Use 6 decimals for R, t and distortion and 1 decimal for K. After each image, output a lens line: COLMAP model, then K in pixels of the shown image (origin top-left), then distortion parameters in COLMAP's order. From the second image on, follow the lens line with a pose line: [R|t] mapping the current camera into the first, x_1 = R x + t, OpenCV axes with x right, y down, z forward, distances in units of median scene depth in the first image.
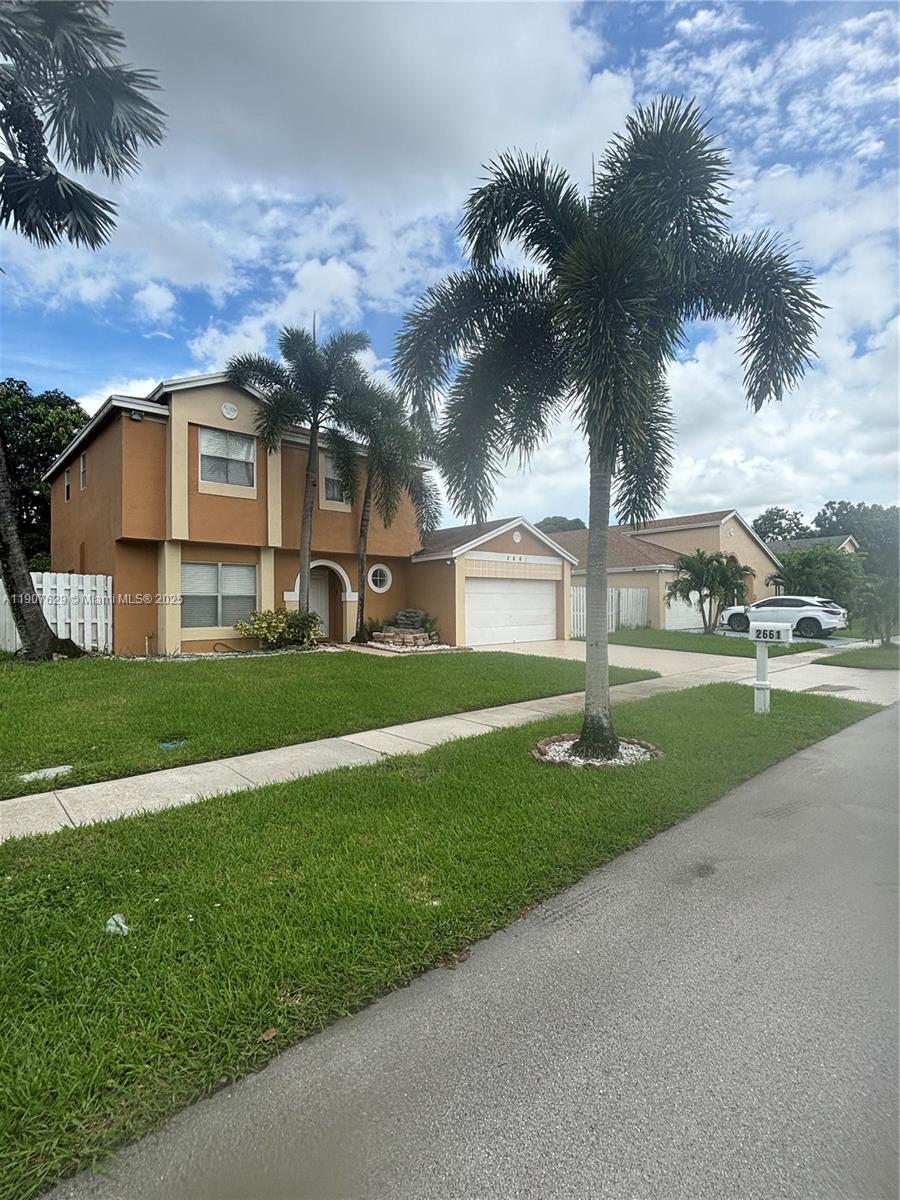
lens RADIAL K [[569.8, 0, 450.0], [0, 569.8, 600.0], [0, 0, 1]] dist [0.022893, 0.000158]
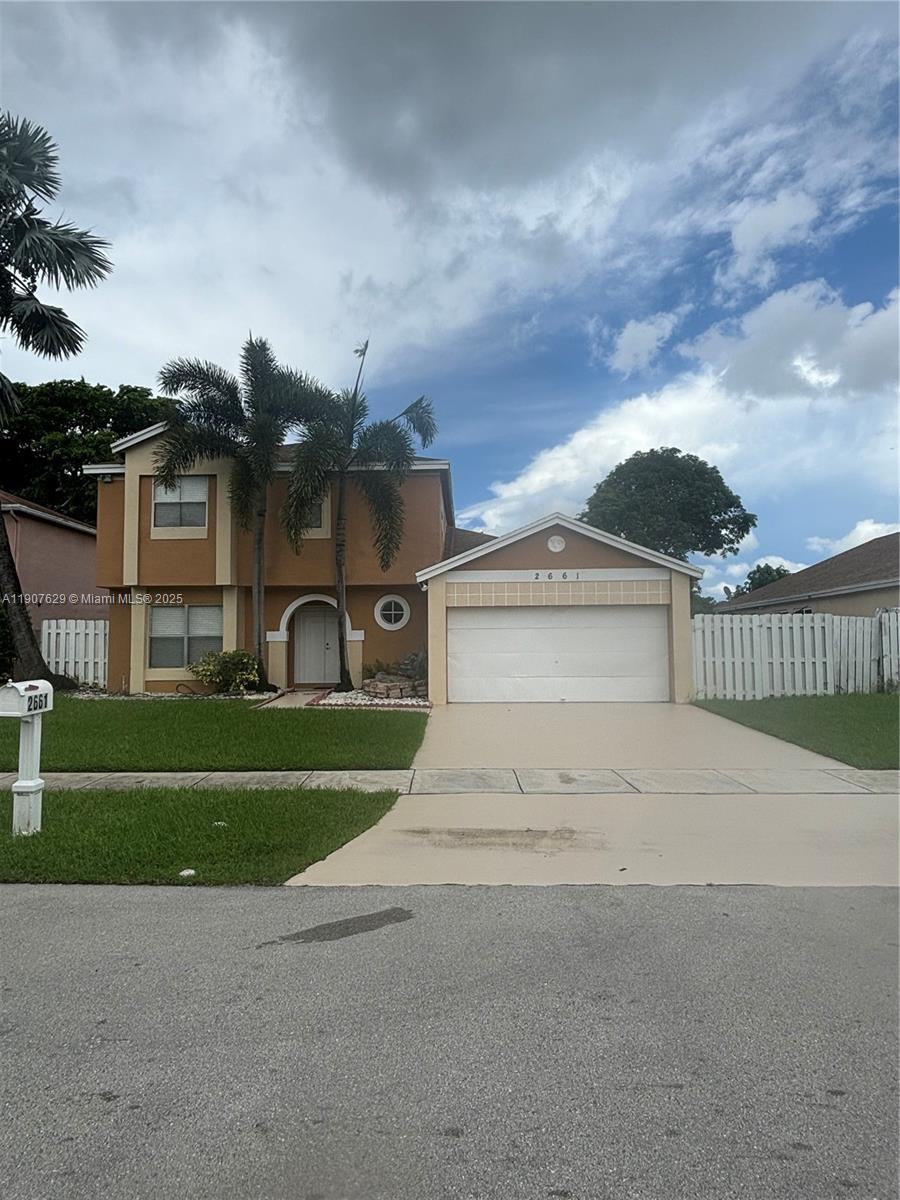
lens RADIAL K [[669.1, 0, 450.0], [0, 669.1, 600.0], [0, 0, 1]] dist [0.046624, -0.030288]
pose [[0.724463, -0.045351, -0.687820, 0.732119], [0.008288, 0.998334, -0.057094, -0.000794], [0.689264, 0.035662, 0.723632, 0.439122]]
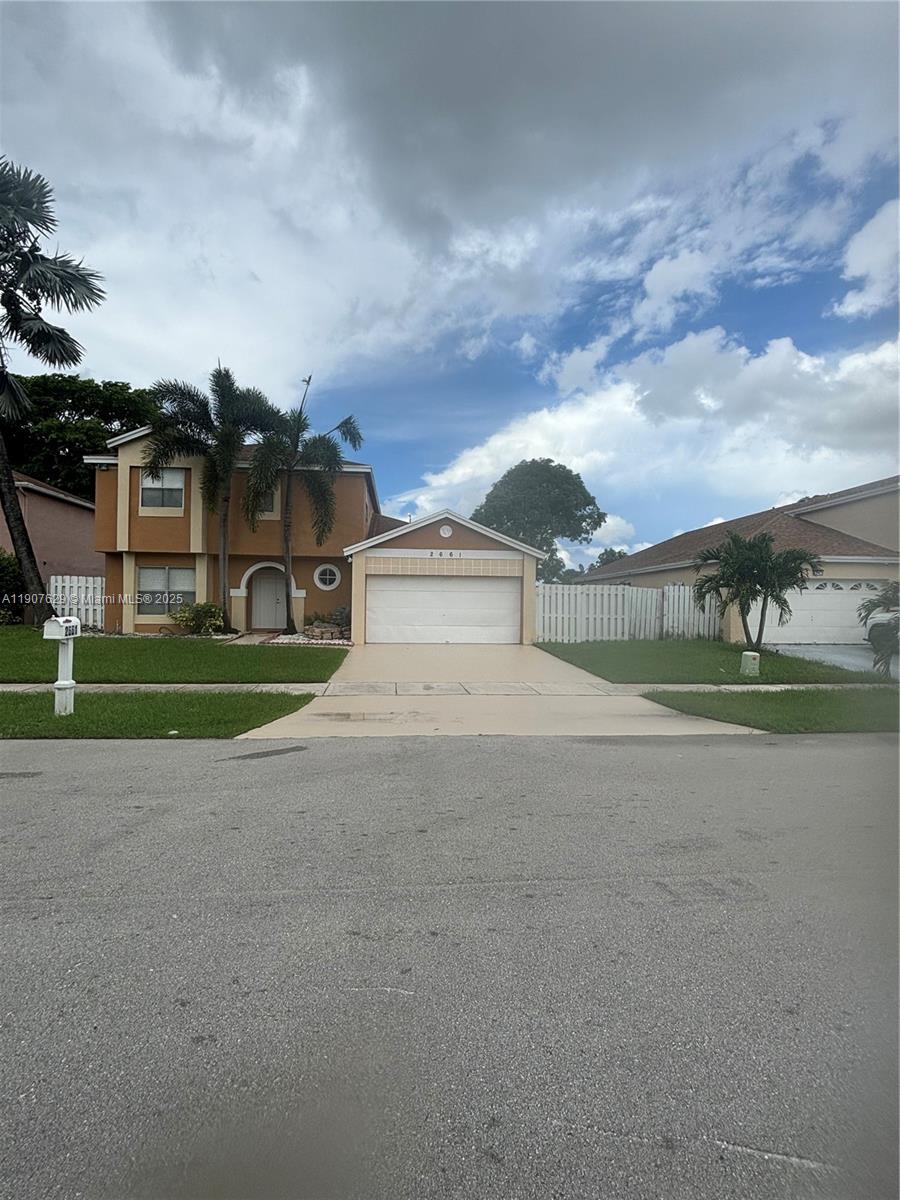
lens RADIAL K [[546.5, 0, 450.0], [0, 546.5, 600.0], [0, 0, 1]] dist [0.011694, -0.000750]
pose [[0.794225, 0.011375, -0.607518, 0.863964], [-0.013110, 0.999913, 0.001583, 0.001591], [0.607483, 0.006707, 0.794305, 0.371355]]
